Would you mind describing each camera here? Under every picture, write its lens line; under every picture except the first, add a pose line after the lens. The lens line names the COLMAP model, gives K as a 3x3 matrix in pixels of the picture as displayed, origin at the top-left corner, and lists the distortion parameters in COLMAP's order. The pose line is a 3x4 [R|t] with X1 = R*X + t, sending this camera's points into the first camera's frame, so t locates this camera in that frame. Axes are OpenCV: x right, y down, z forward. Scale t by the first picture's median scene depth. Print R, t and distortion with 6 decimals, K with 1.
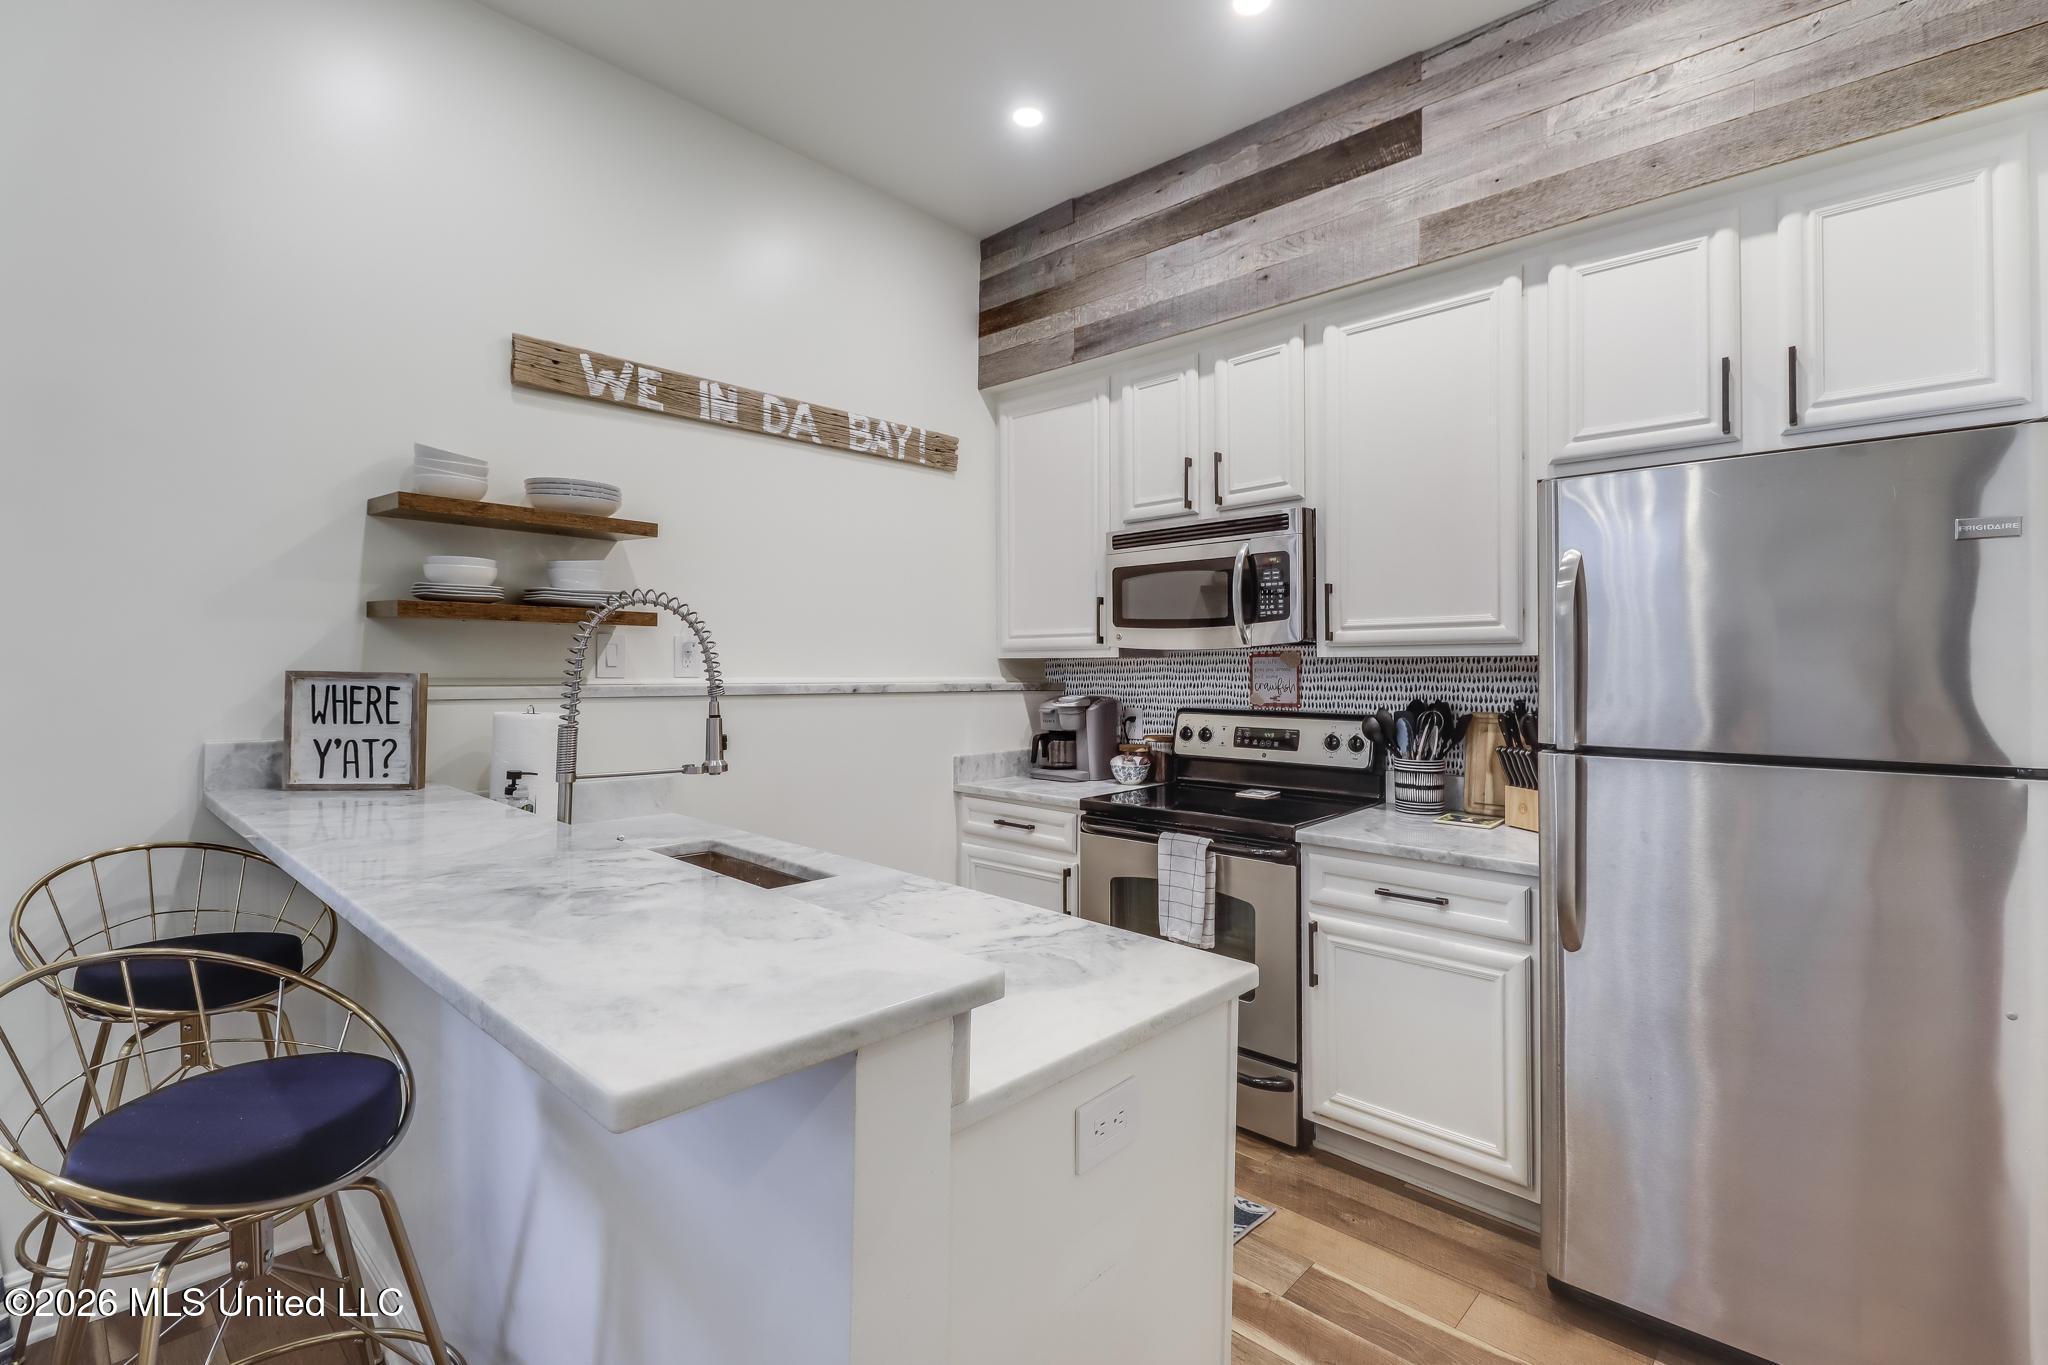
lens RADIAL K [[915.9, 0, 1015.9], [0, 915.9, 670.8], [0, 0, 1]] dist [-0.000627, 0.000020]
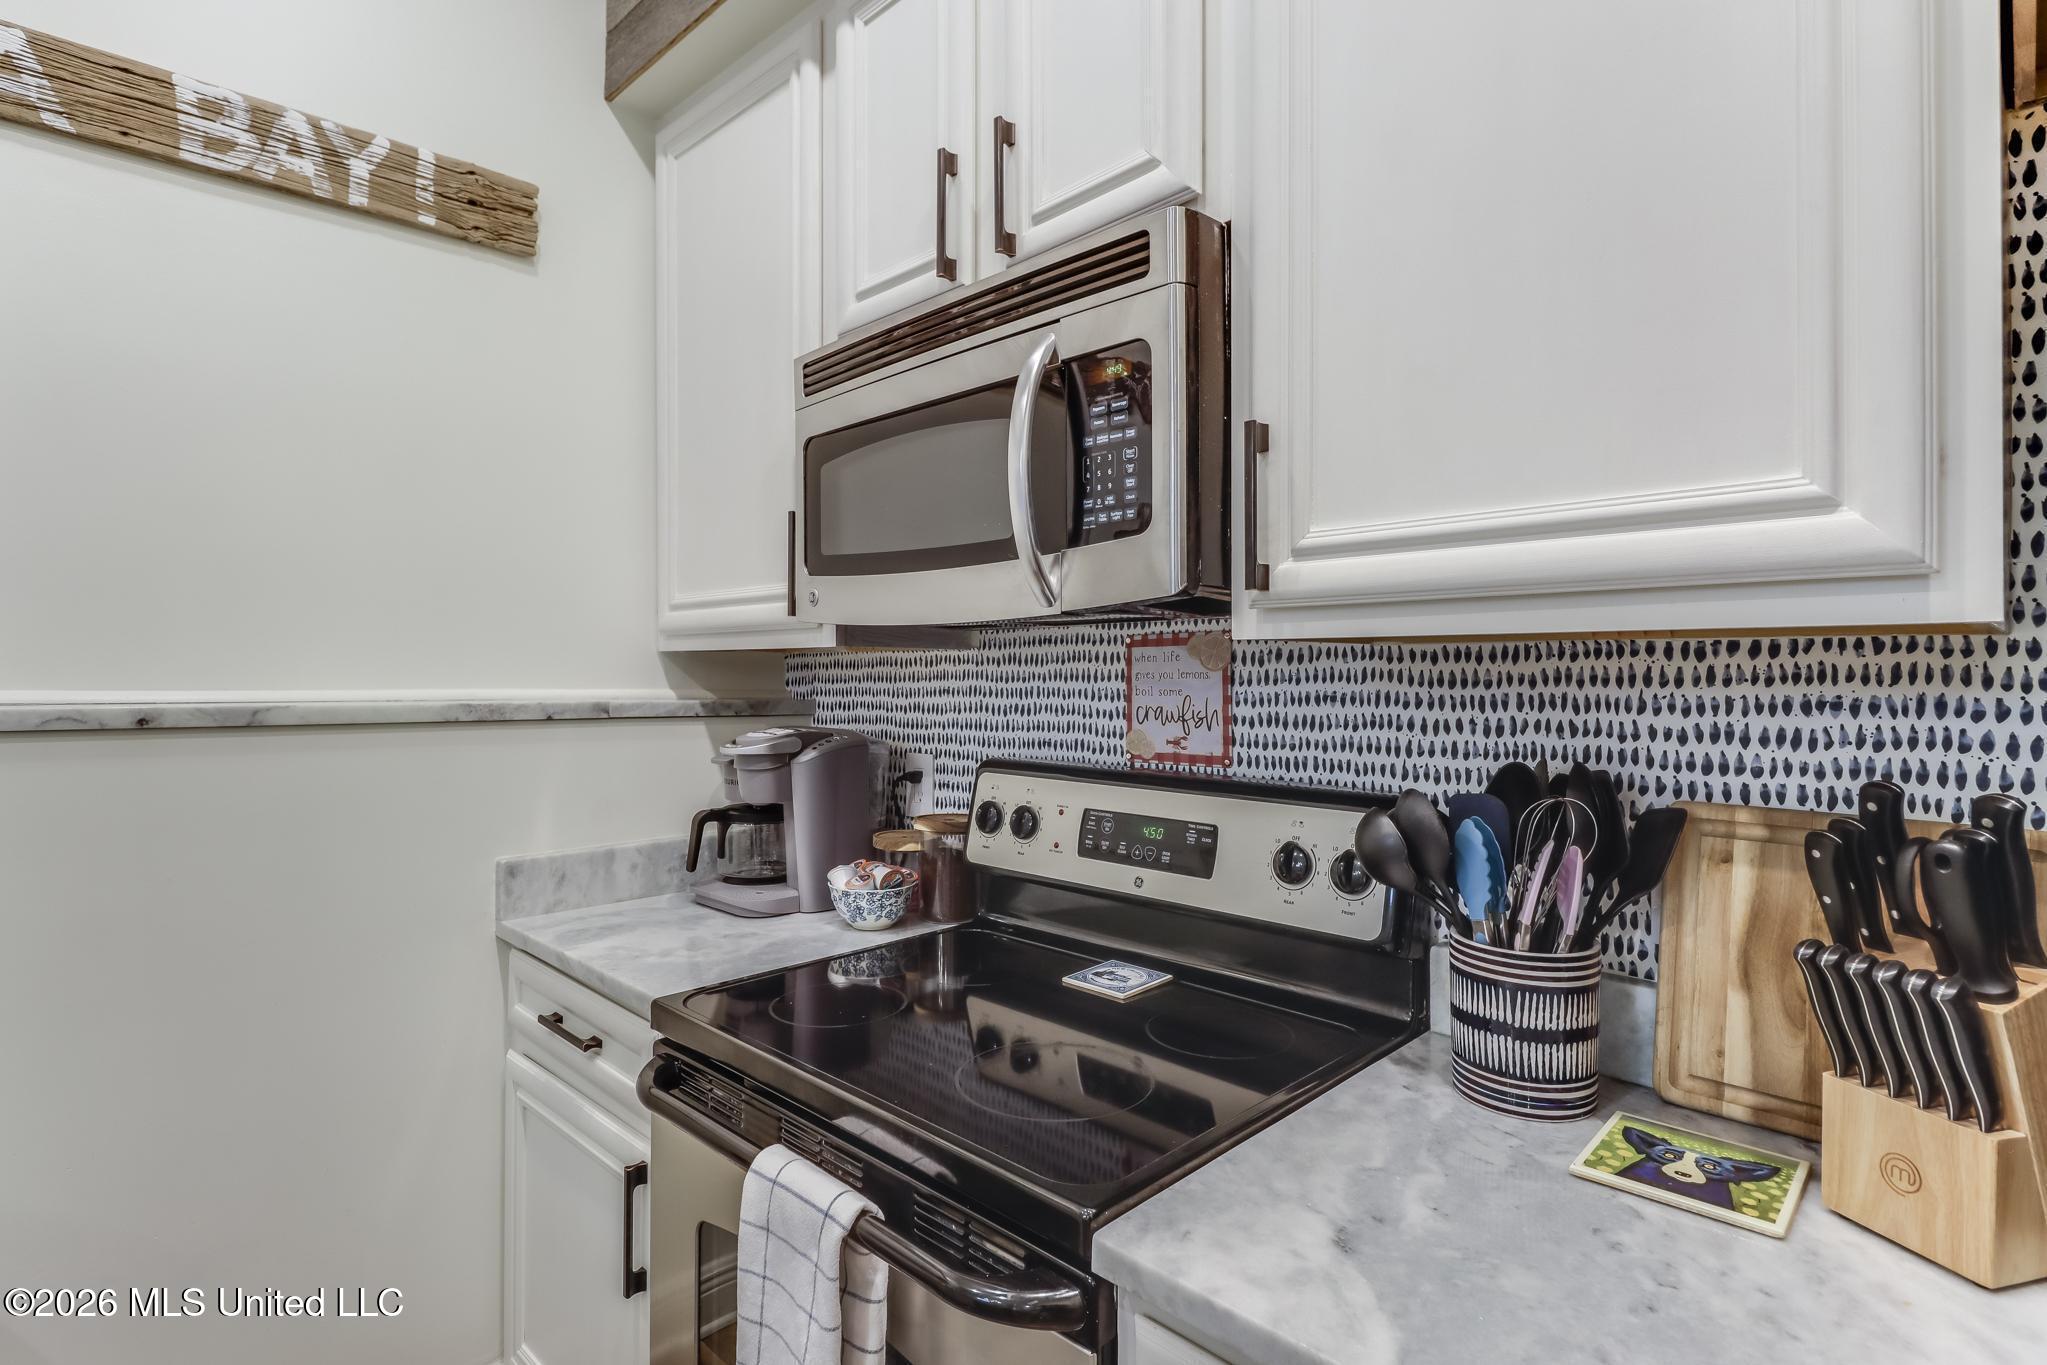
lens RADIAL K [[1001.7, 0, 1030.9], [0, 1001.7, 682.6], [0, 0, 1]] dist [-0.002128, -0.001121]
pose [[0.999576, 0.003329, -0.028910, 0.236402], [-0.003145, 0.999975, 0.006405, -0.000707], [0.028931, -0.006312, 0.999561, 0.550315]]
